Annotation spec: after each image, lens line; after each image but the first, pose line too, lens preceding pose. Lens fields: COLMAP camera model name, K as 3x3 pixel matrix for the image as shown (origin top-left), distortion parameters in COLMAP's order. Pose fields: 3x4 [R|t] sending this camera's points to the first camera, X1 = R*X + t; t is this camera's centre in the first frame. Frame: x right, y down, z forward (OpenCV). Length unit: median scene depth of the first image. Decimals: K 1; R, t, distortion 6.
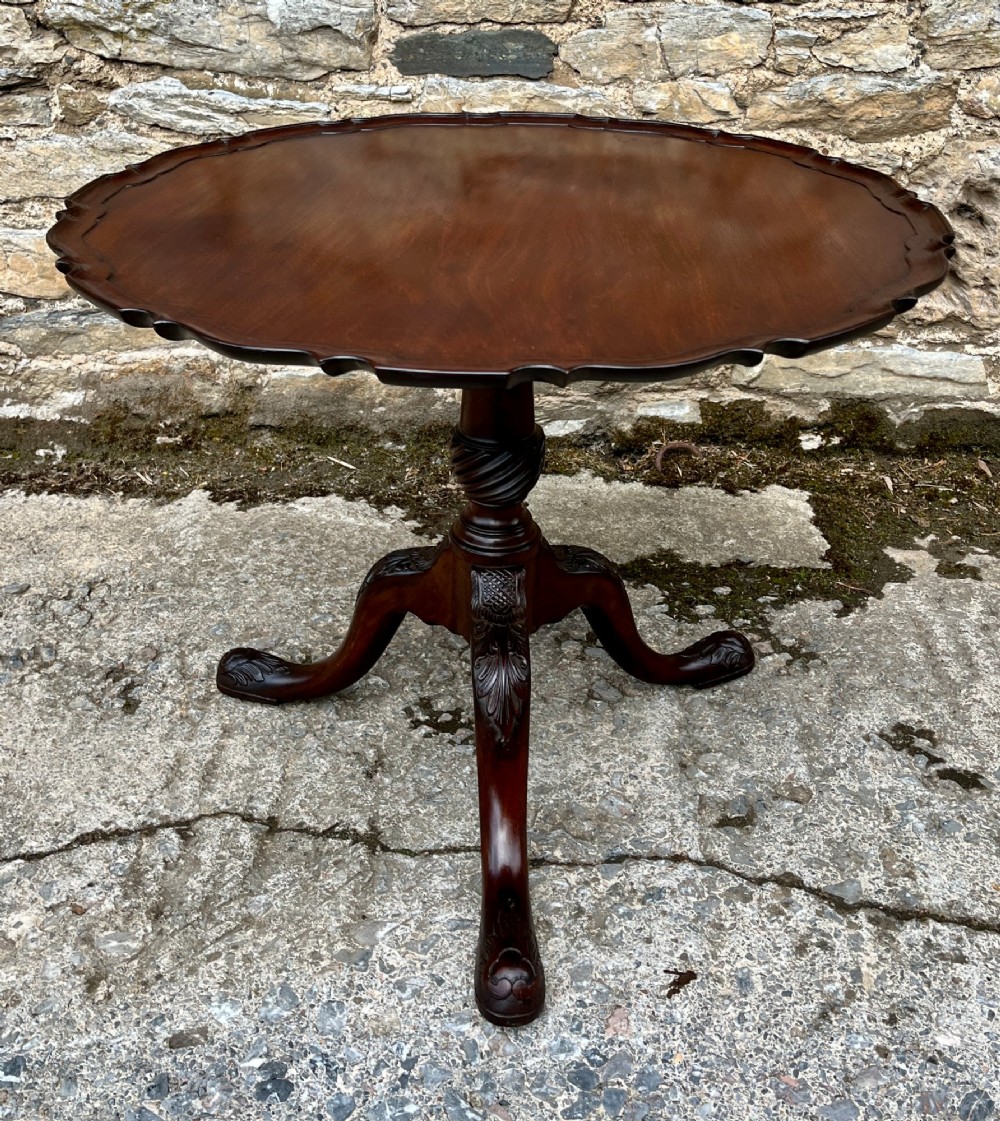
lens RADIAL K [[1343.5, 0, 506.9], [0, 1343.5, 383.0], [0, 0, 1]] dist [0.032192, 0.000000]
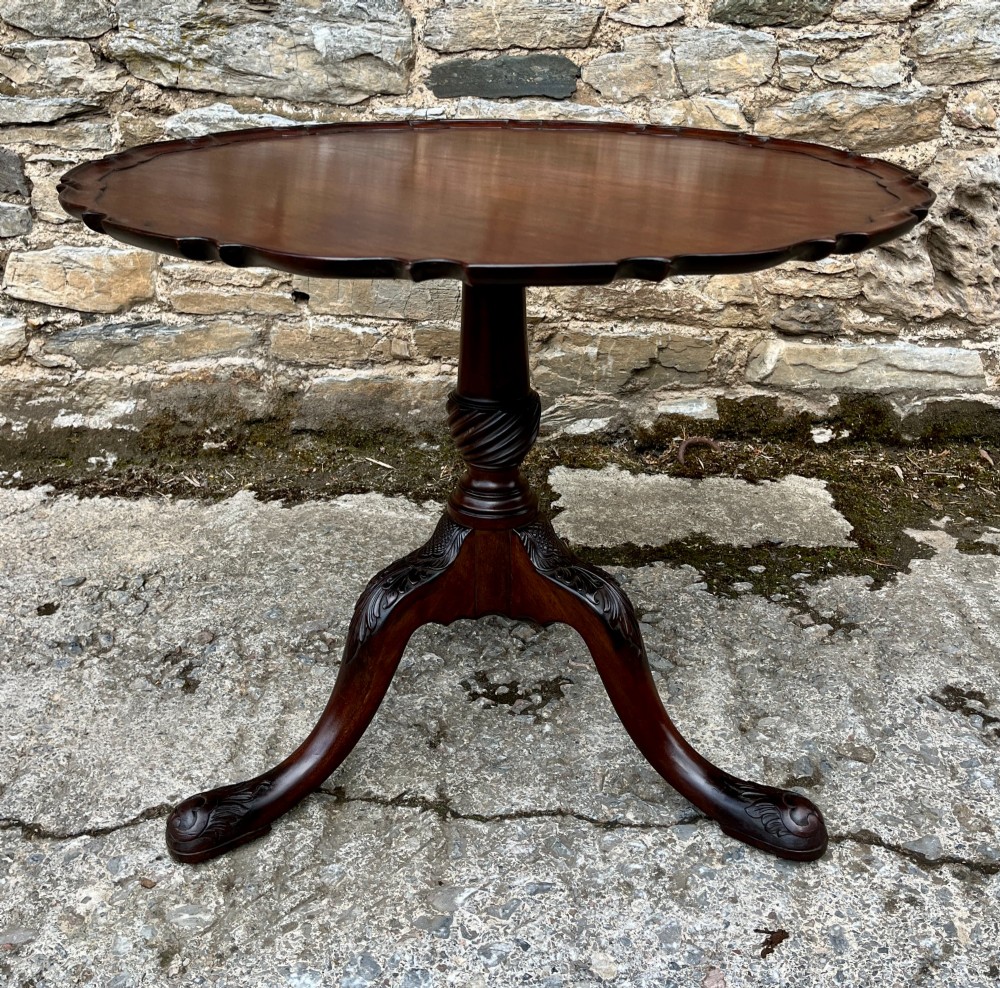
lens RADIAL K [[1202.2, 0, 503.0], [0, 1202.2, 312.7], [0, 0, 1]] dist [0.031810, 0.000000]
pose [[0.999720, -0.016397, 0.017053, -0.056949], [0.018188, 0.993681, -0.110756, 0.067974], [-0.015129, 0.111035, 0.993701, 0.066541]]
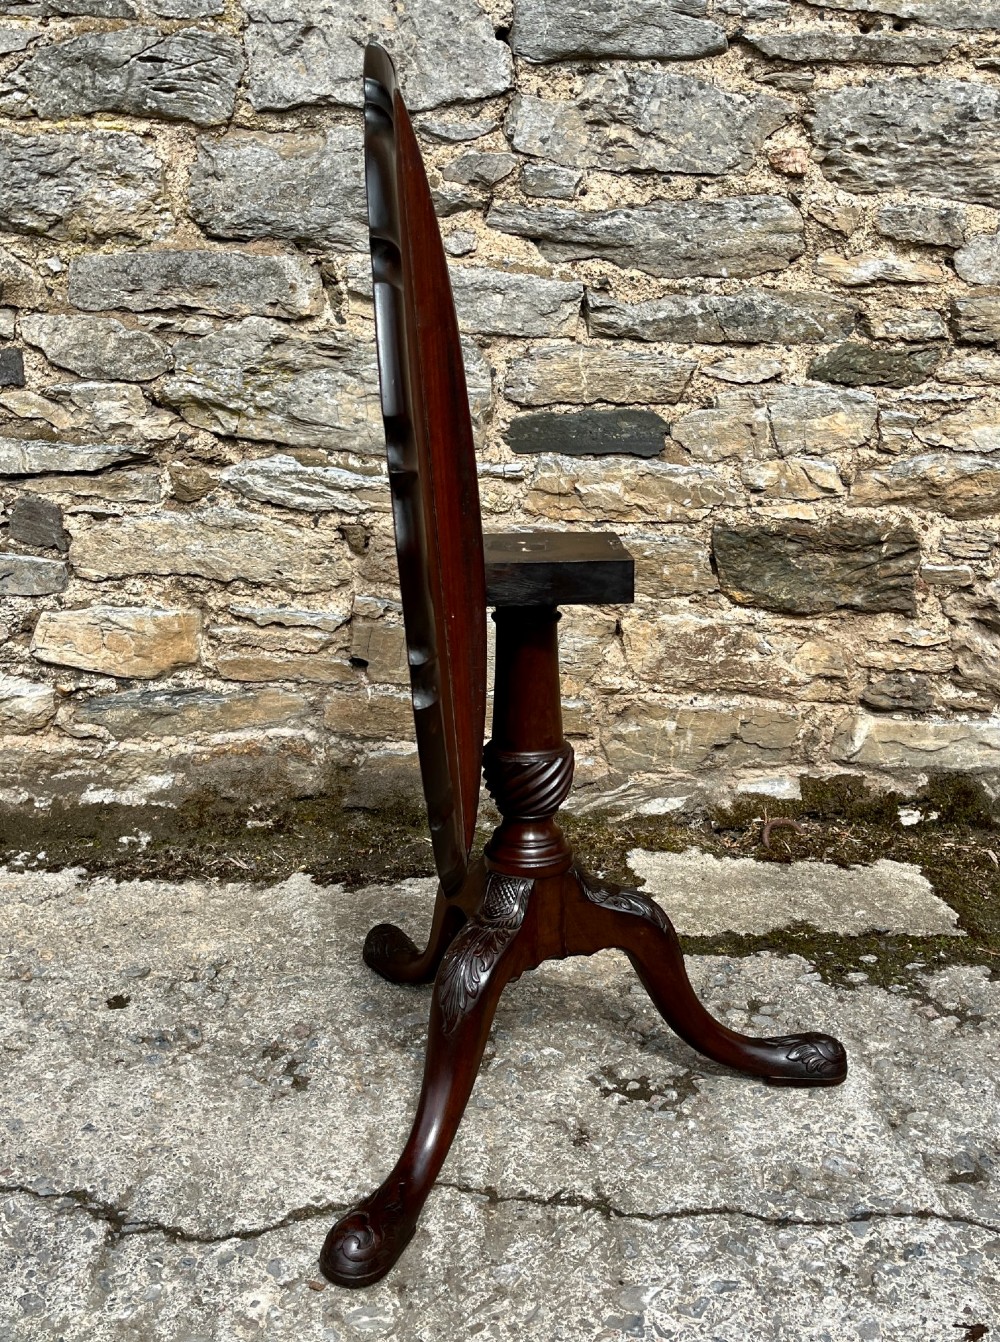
lens RADIAL K [[1366.8, 0, 500.4], [0, 1366.8, 653.8], [0, 0, 1]] dist [0.038021, 0.000000]
pose [[0.997194, -0.004234, 0.074737, -0.216078], [0.013379, 0.992403, -0.122296, 0.061797], [-0.073652, 0.122953, 0.989676, -0.003768]]
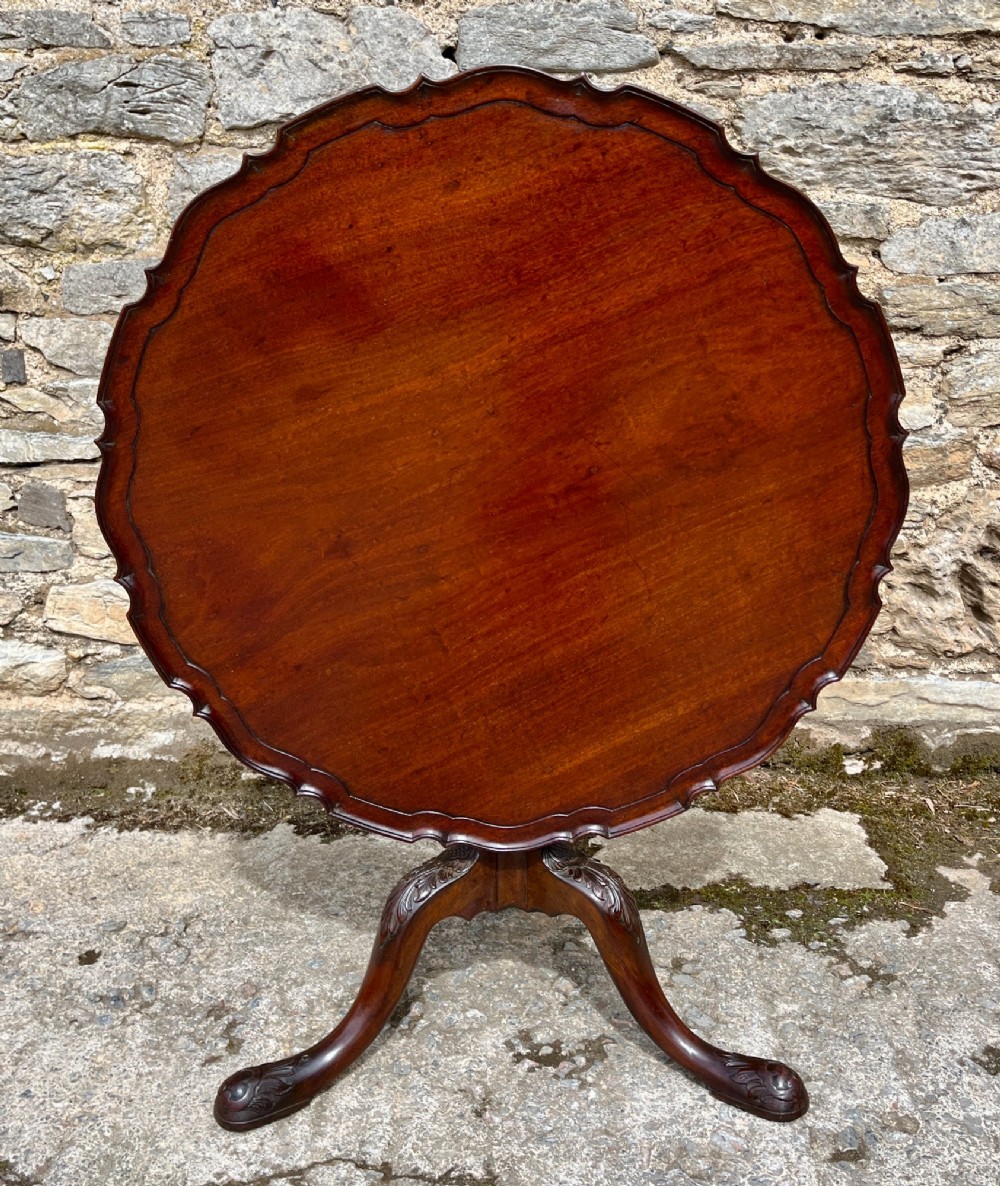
lens RADIAL K [[1179.1, 0, 537.5], [0, 1179.1, 572.0], [0, 0, 1]] dist [0.029212, 0.000000]
pose [[0.999465, -0.013695, 0.029695, -0.075010], [0.017108, 0.992874, -0.117937, -0.005080], [-0.027868, 0.118382, 0.992577, 0.069205]]
